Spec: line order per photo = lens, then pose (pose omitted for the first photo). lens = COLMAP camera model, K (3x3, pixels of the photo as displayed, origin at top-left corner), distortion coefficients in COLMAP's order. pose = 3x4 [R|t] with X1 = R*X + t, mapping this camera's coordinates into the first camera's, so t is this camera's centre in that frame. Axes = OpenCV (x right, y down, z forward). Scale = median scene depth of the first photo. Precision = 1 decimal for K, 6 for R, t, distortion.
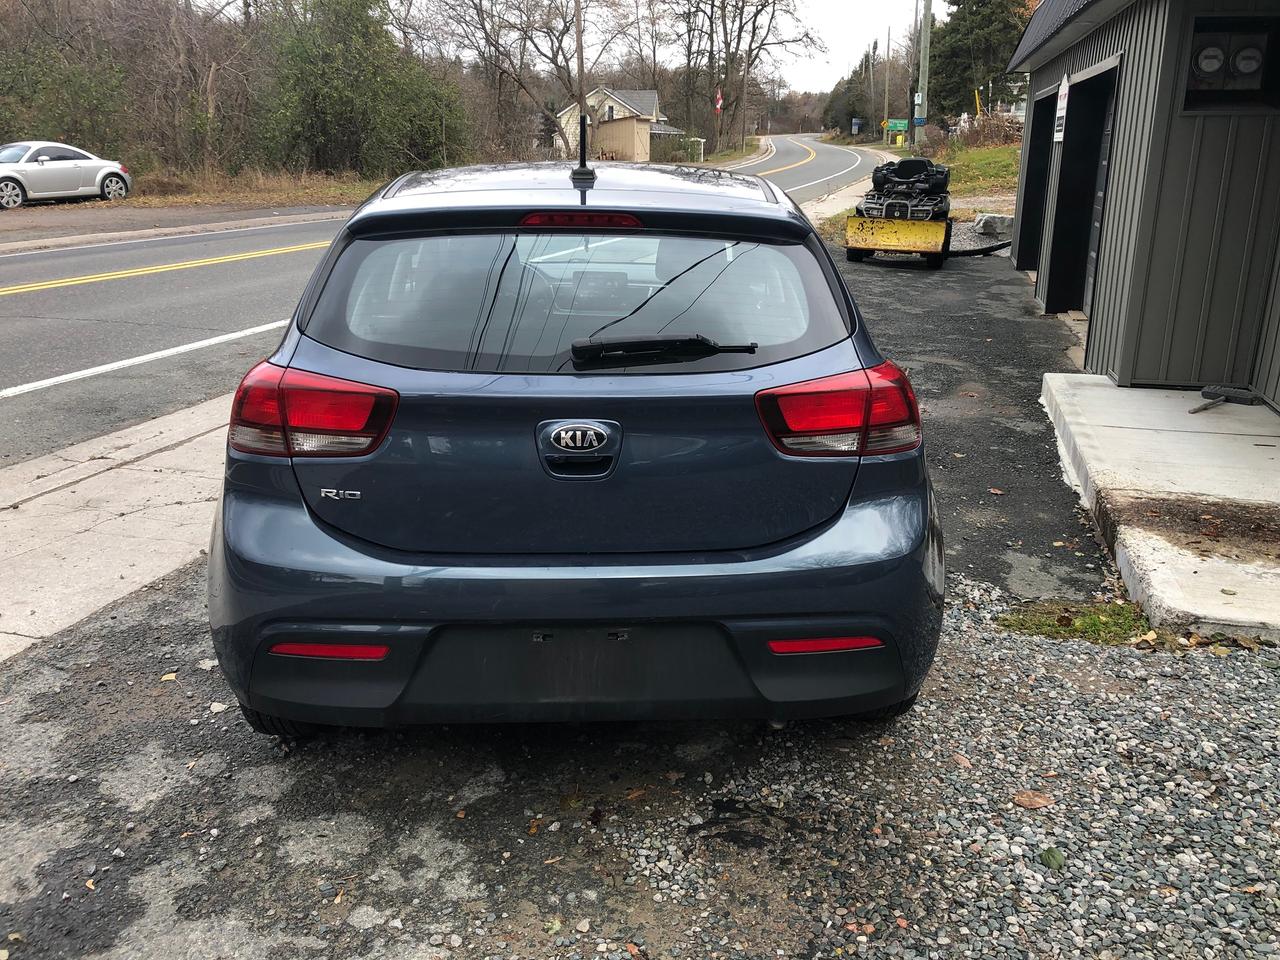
lens RADIAL K [[1049.9, 0, 653.9], [0, 1049.9, 480.3], [0, 0, 1]] dist [0.032473, -0.049008]
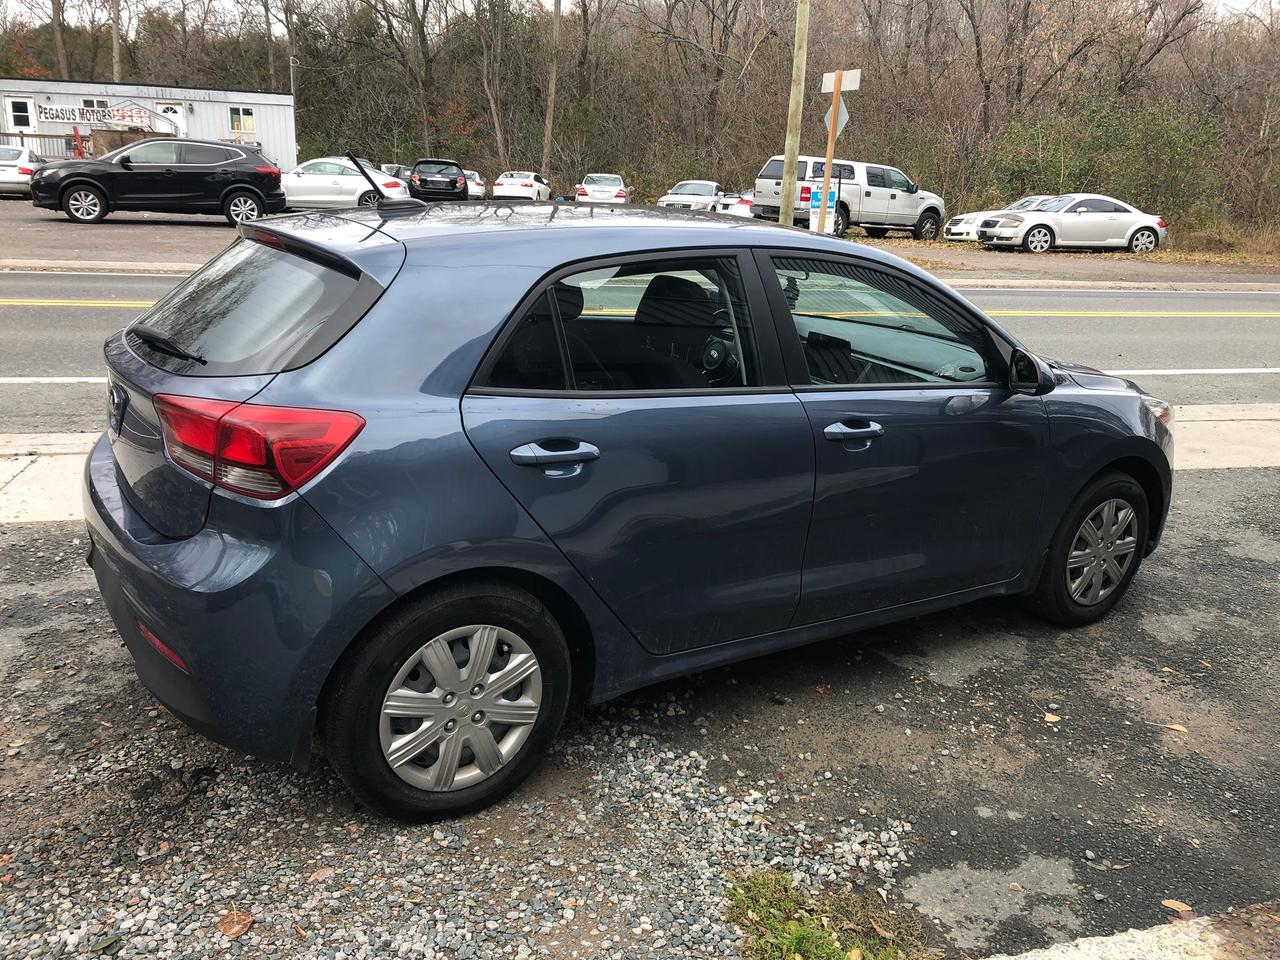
lens RADIAL K [[1049.9, 0, 640.7], [0, 1049.9, 478.7], [0, 0, 1]] dist [0.032473, -0.049008]
pose [[0.505948, 0.251190, -0.825179, 0.150848], [-0.292791, 0.949871, 0.109626, -0.031753], [0.811350, 0.186140, 0.554132, 0.092810]]
